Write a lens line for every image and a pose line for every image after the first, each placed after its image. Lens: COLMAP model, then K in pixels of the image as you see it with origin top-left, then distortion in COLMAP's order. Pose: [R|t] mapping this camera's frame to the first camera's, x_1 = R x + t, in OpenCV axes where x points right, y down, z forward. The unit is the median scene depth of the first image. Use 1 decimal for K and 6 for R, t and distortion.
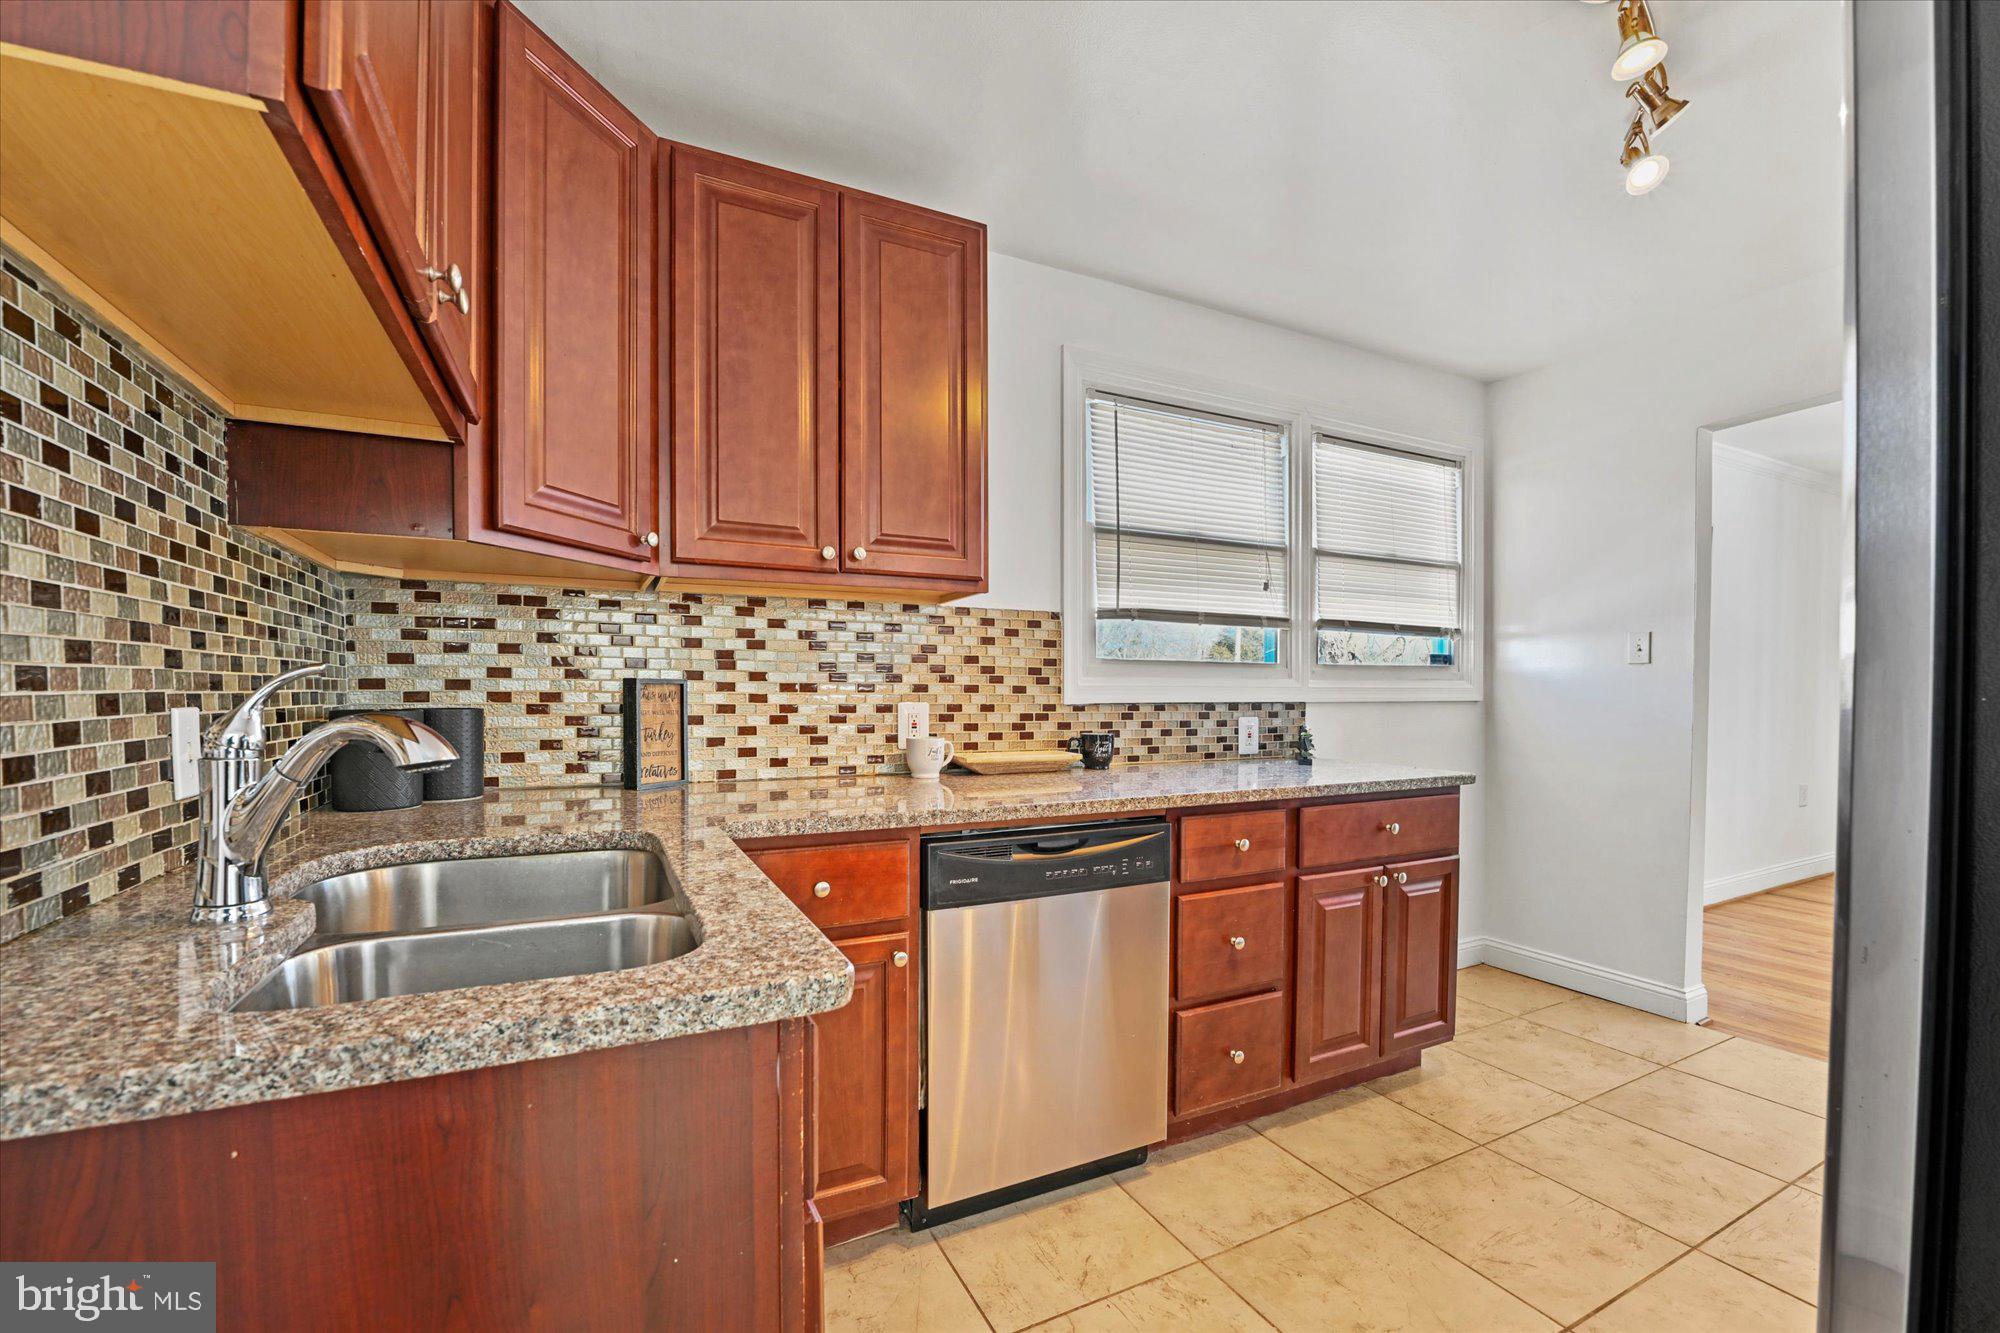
lens RADIAL K [[823.7, 0, 1000.6], [0, 823.7, 693.2], [0, 0, 1]] dist [-0.022478, 0.000089]
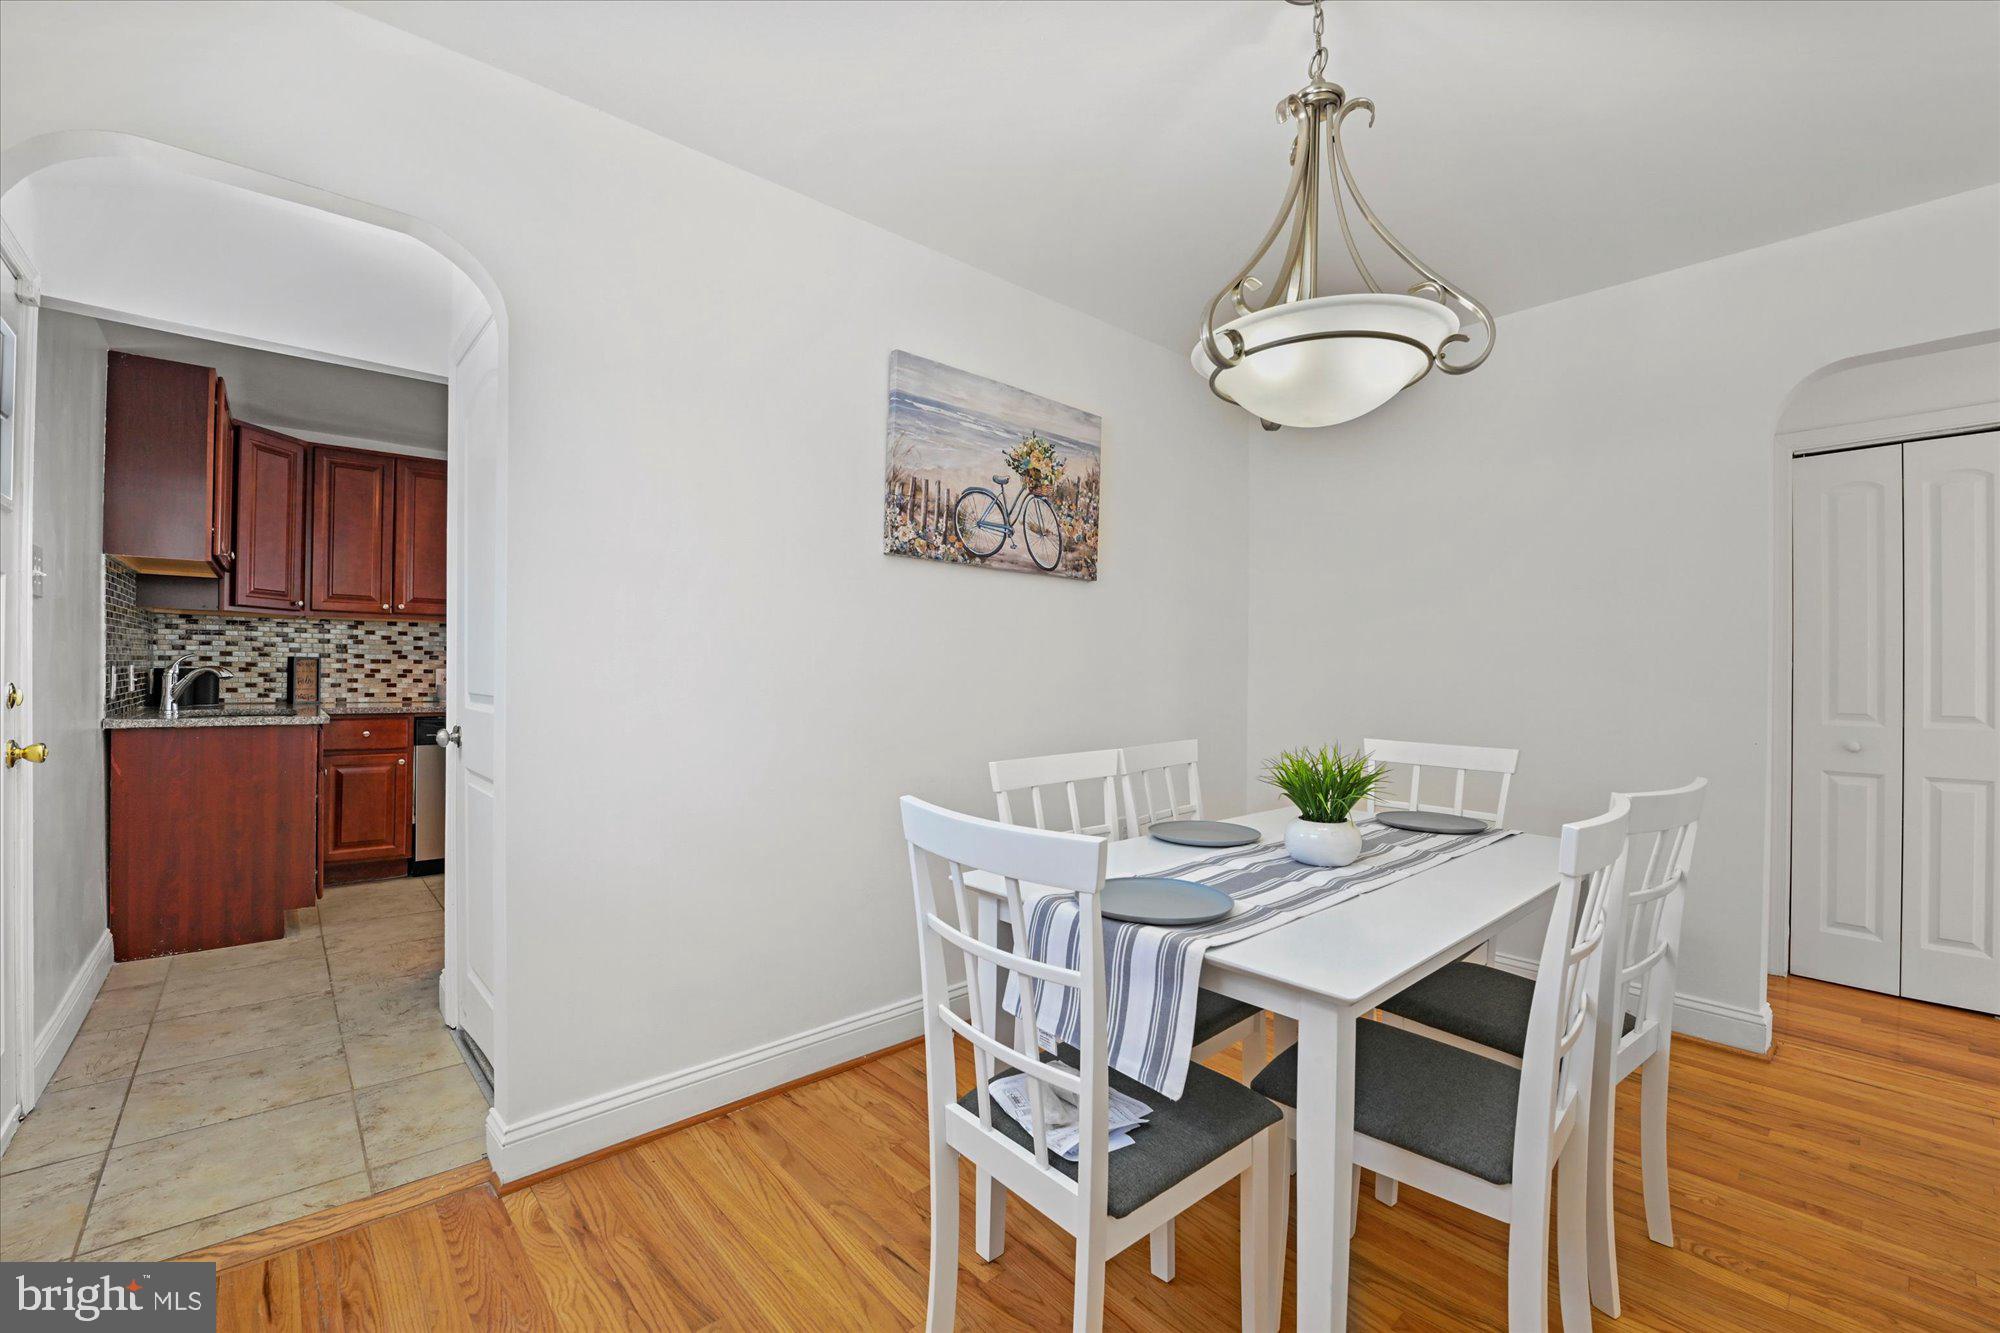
lens RADIAL K [[813.1, 0, 981.4], [0, 813.1, 651.0], [0, 0, 1]] dist [-0.020927, 0.000078]
pose [[0.967729, 0.008782, 0.251842, 0.862987], [-0.000922, 0.999509, -0.031311, 0.035048], [-0.251993, 0.030068, 0.967262, -1.676518]]
